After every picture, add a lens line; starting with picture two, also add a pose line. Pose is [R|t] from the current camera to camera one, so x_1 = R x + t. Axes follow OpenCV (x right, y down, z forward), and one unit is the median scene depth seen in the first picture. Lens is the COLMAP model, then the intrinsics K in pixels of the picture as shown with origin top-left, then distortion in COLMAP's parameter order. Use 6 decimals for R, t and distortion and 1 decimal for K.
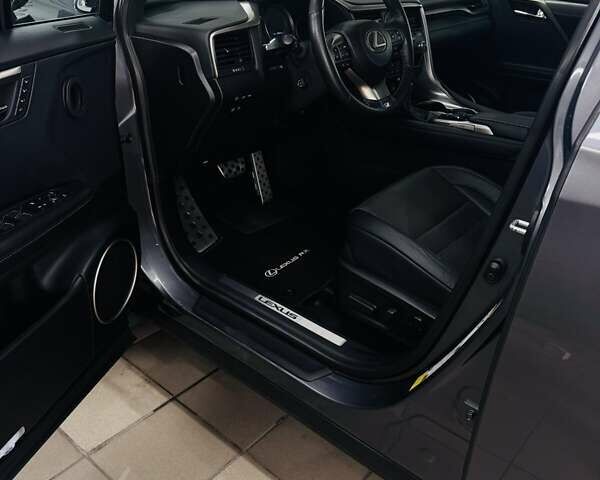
lens RADIAL K [[561.6, 0, 298.8], [0, 561.6, 231.8], [0, 0, 1]] dist [0.138322, -0.206405]
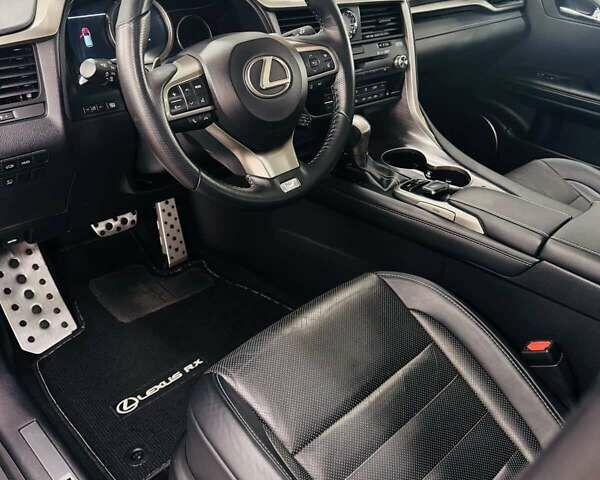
lens RADIAL K [[561.6, 0, 298.8], [0, 561.6, 231.8], [0, 0, 1]] dist [0.138322, -0.206405]
pose [[0.994485, 0.079013, -0.068967, 0.169008], [-0.075005, 0.995443, 0.058892, -0.171833], [0.073306, -0.053394, 0.995879, 0.351482]]
